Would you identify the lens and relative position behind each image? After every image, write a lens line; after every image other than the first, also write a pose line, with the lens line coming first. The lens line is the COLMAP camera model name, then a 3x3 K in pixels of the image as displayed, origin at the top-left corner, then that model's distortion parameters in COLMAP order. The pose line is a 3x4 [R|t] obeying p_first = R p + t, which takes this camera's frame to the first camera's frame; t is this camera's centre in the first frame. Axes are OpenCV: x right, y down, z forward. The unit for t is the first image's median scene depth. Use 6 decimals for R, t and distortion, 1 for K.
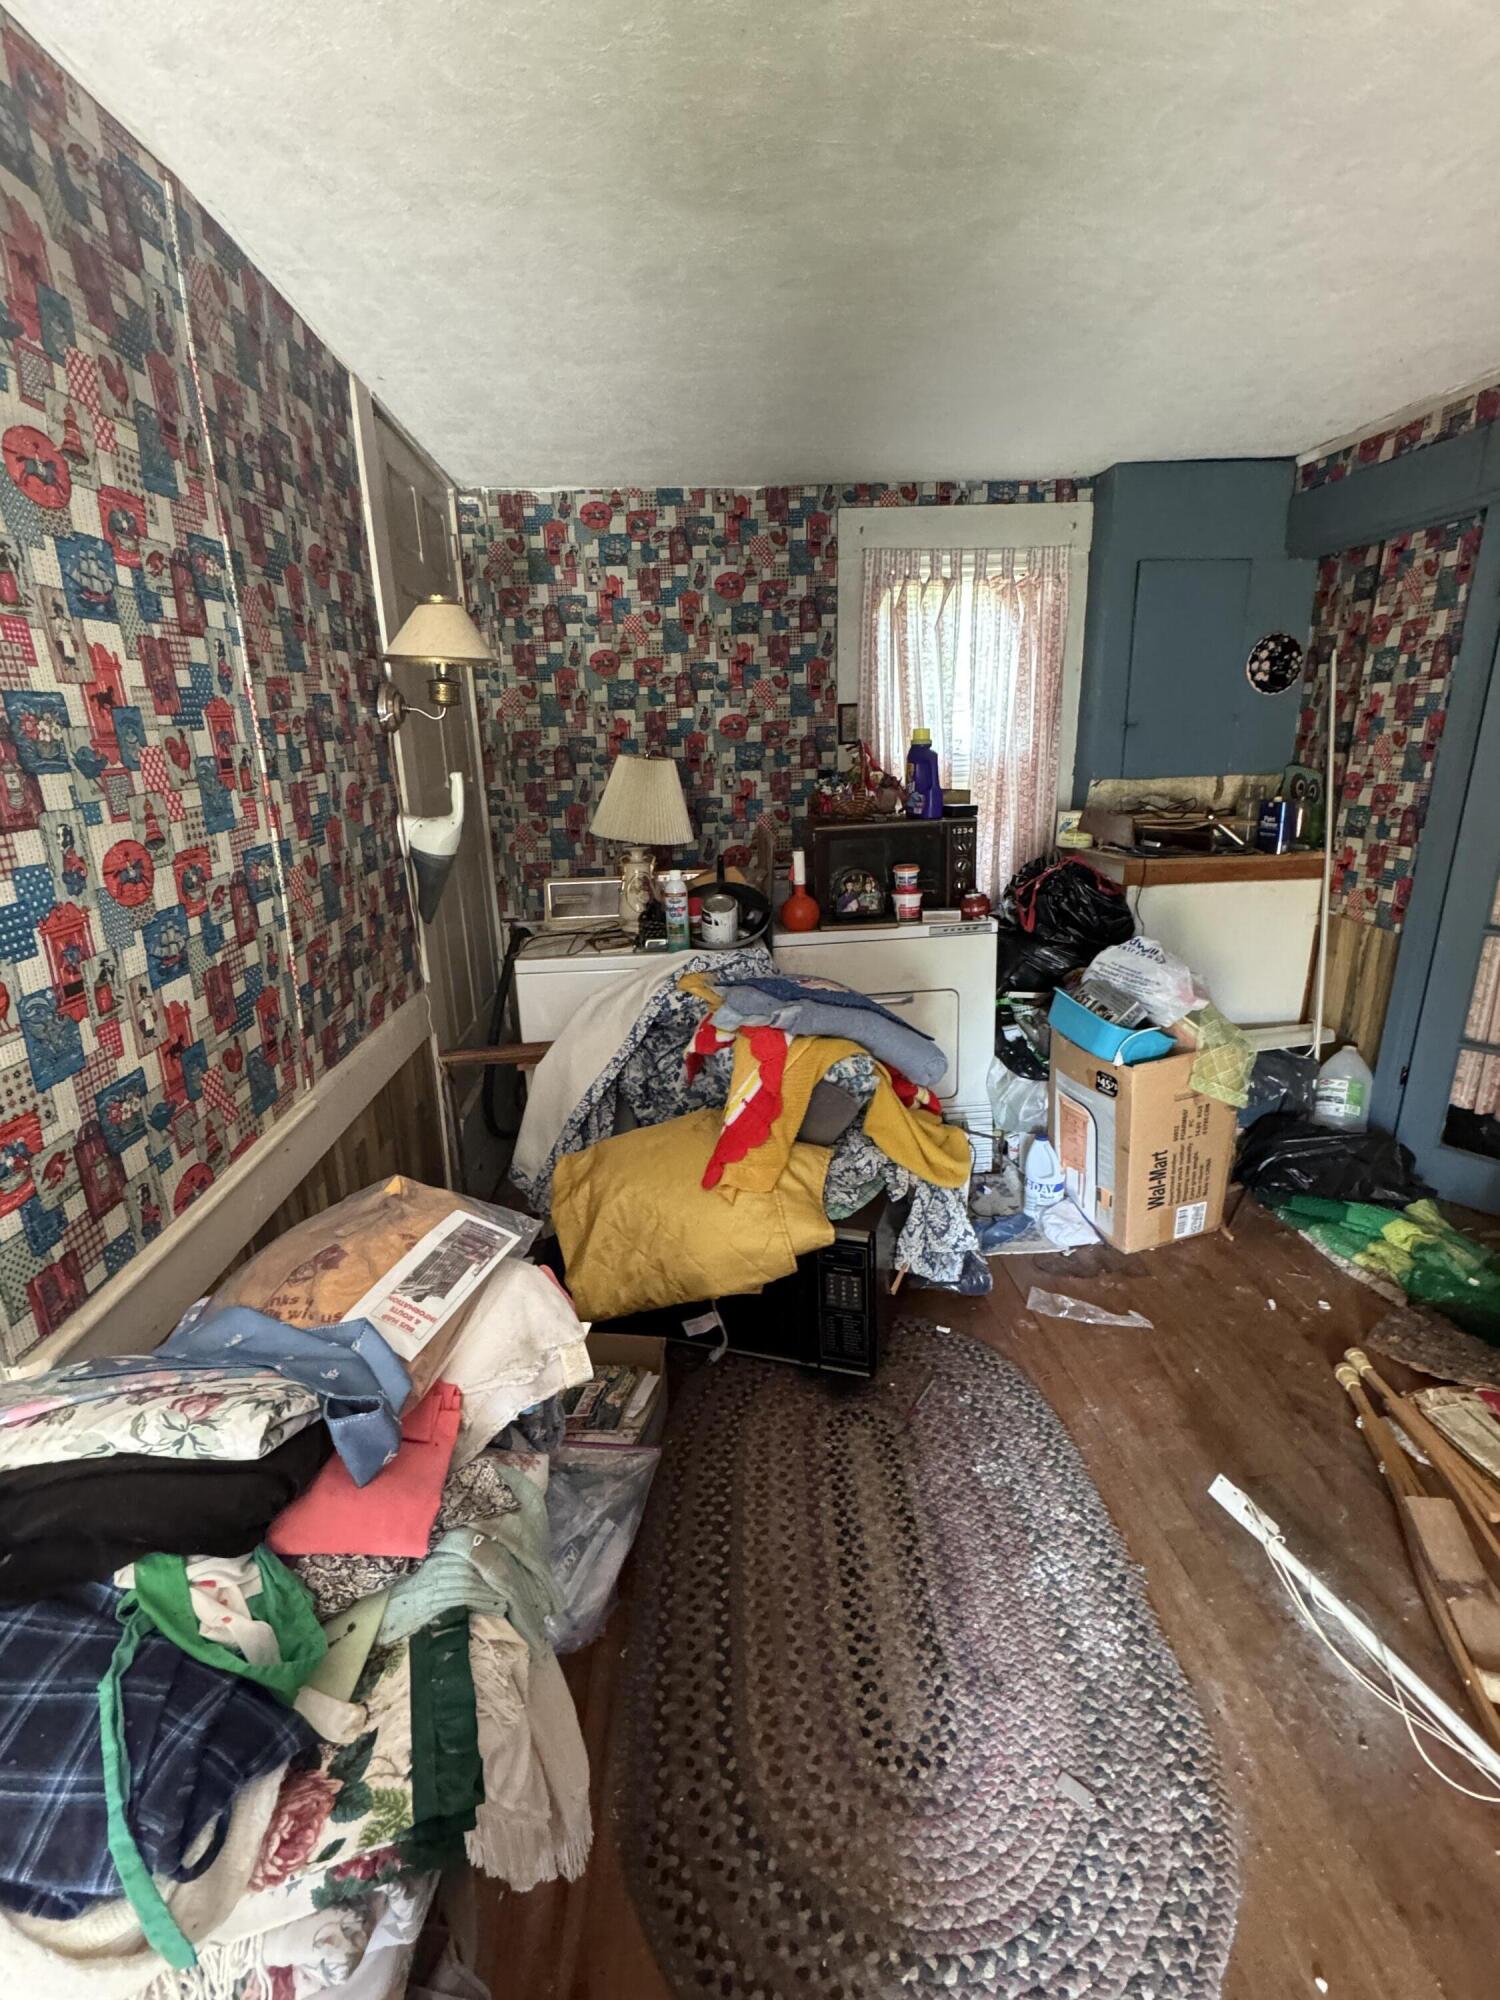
lens RADIAL K [[908.4, 0, 757.2], [0, 908.4, 1000.1], [0, 0, 1]] dist [-0.003476, -0.000082]
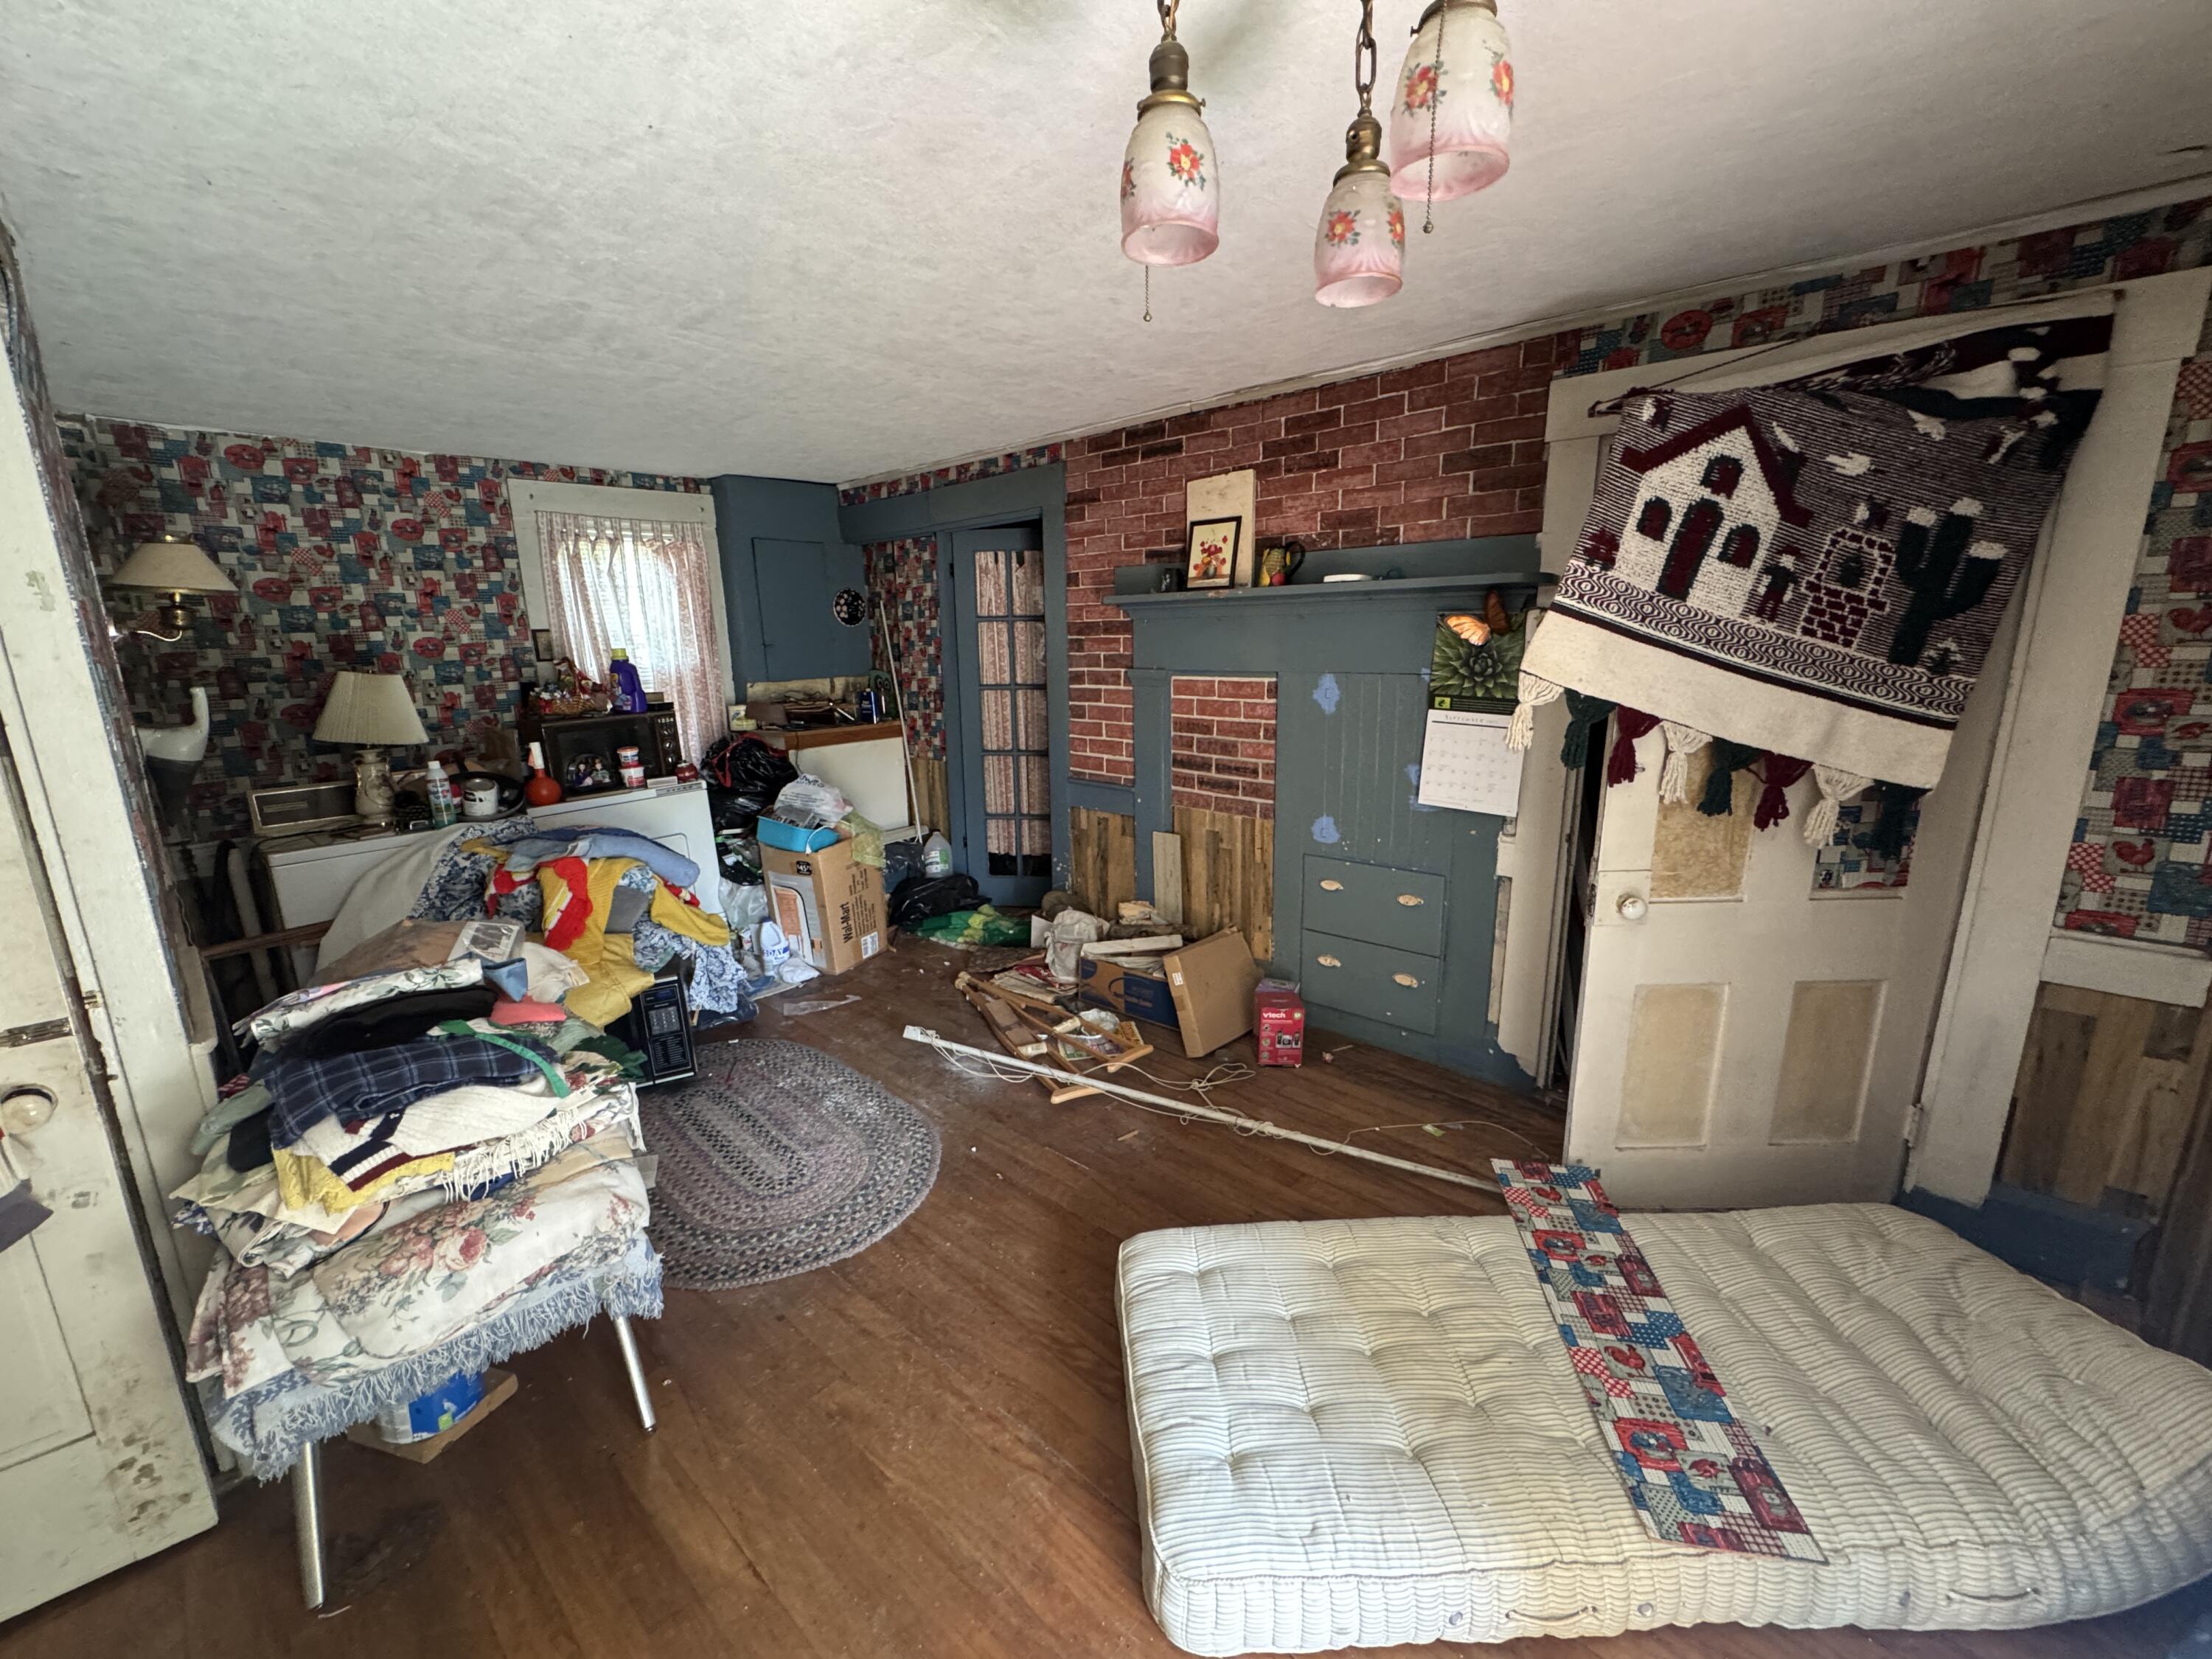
lens RADIAL K [[876.9, 0, 1105.0], [0, 876.9, 826.7], [0, 0, 1]] dist [-0.003334, 0.000630]
pose [[0.721914, -0.141418, 0.677378, -0.209882], [0.203800, 0.978929, -0.012825, 0.121081], [-0.661291, 0.147308, 0.735523, -0.385293]]
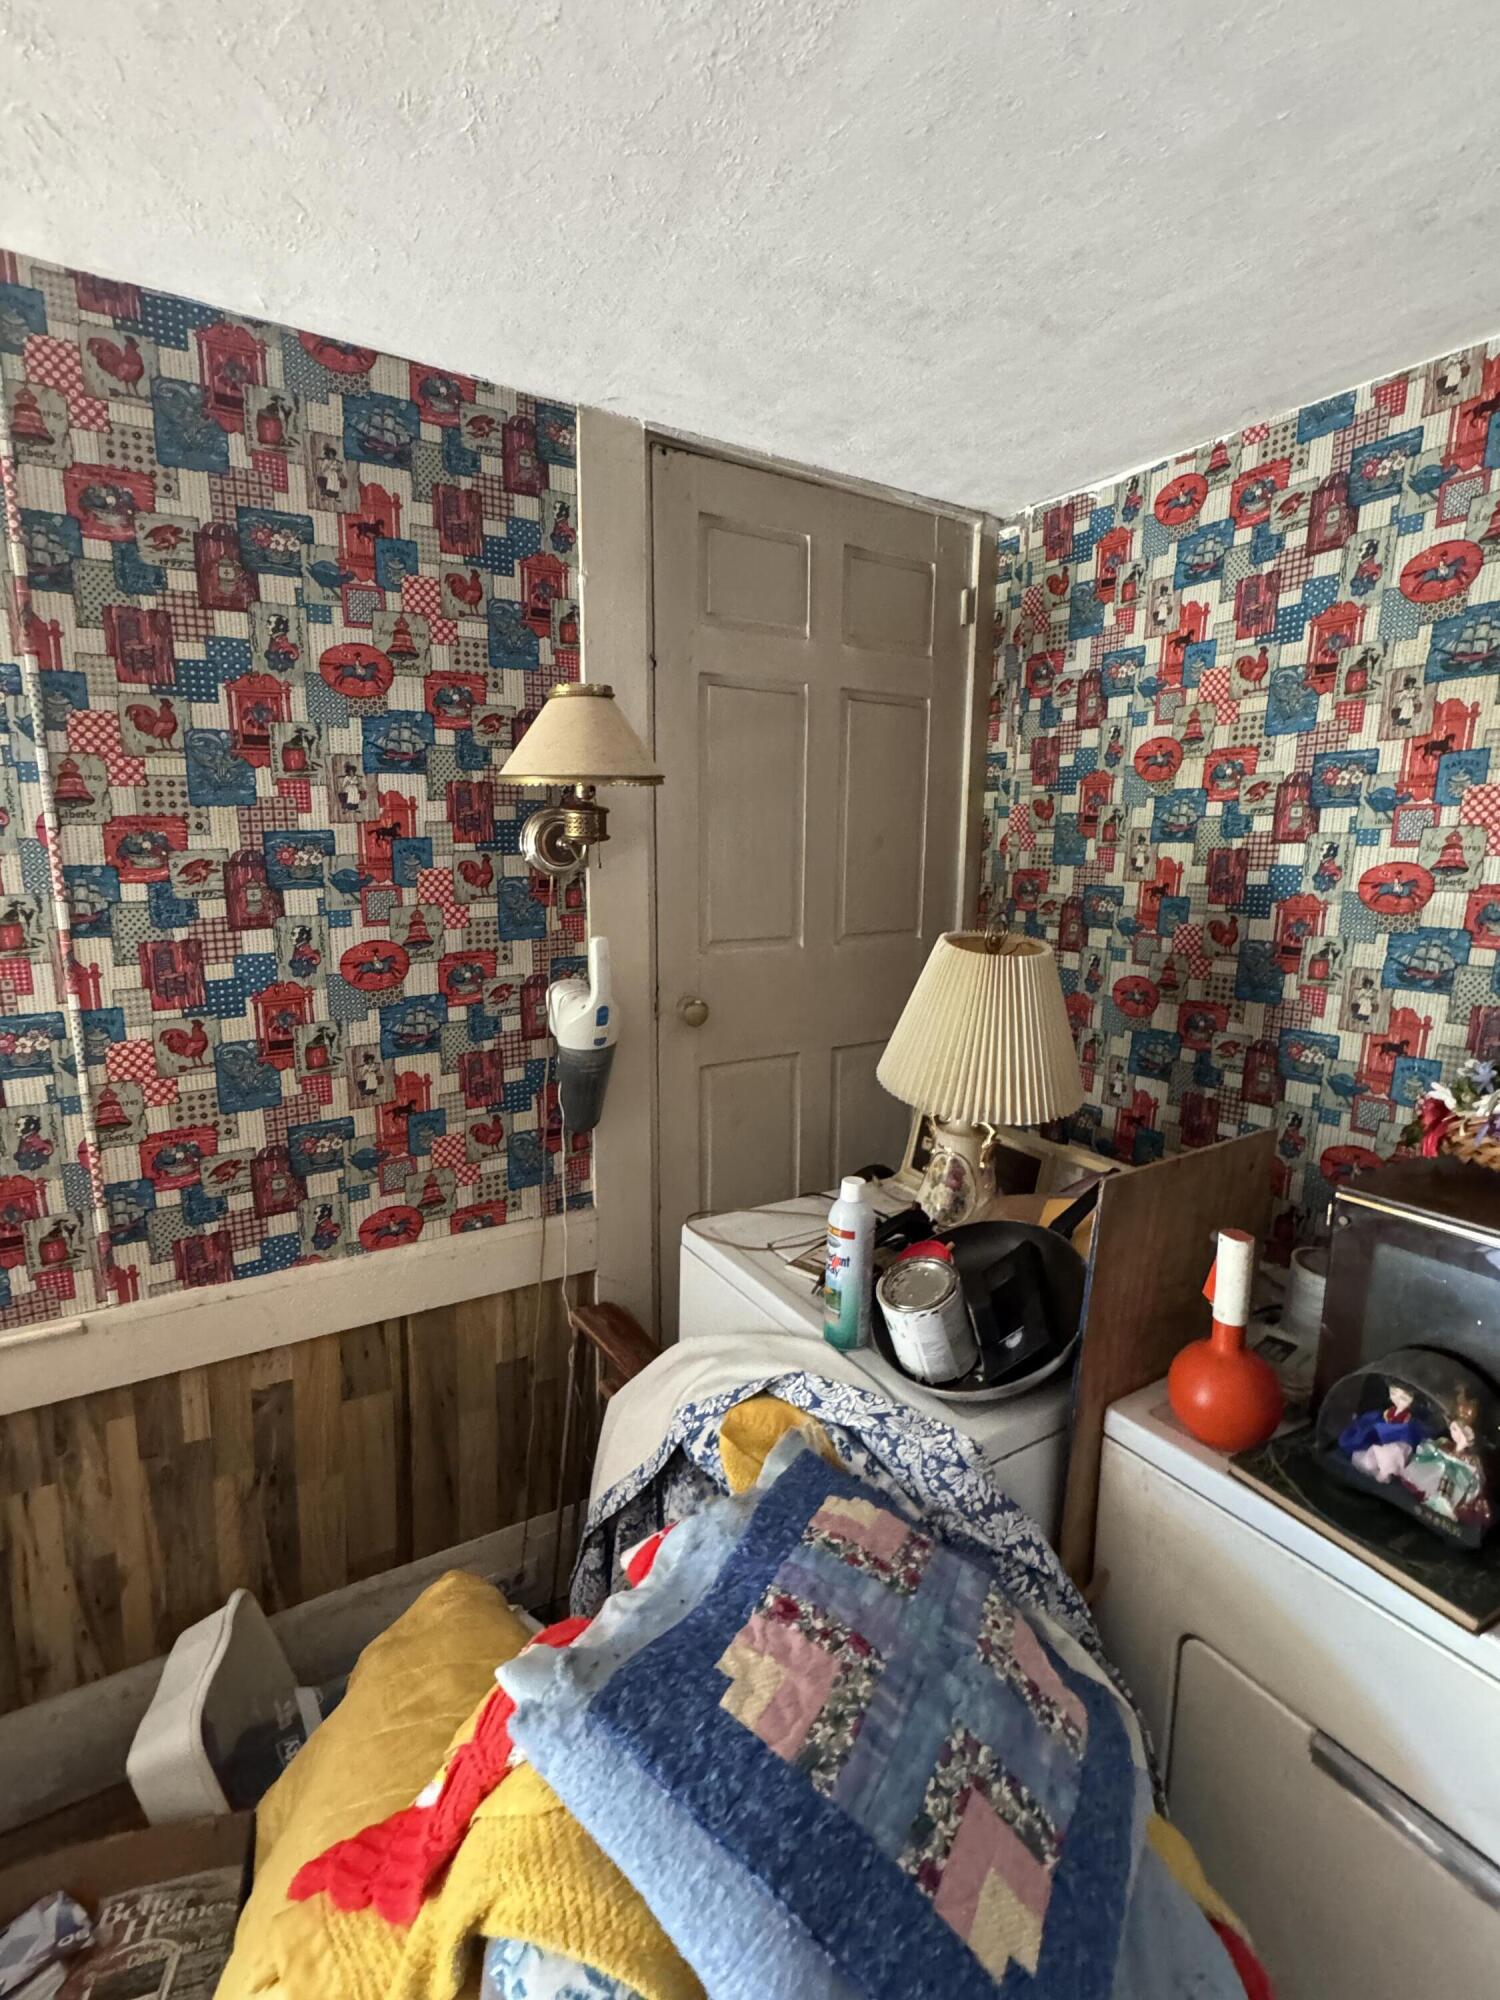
lens RADIAL K [[910.5, 0, 753.9], [0, 910.5, 995.7], [0, 0, 1]] dist [-0.001153, 0.000418]
pose [[0.457347, 0.184605, -0.869917, 0.245297], [-0.272470, 0.960259, 0.060529, -0.212752], [0.846519, 0.209343, 0.489470, 0.585384]]
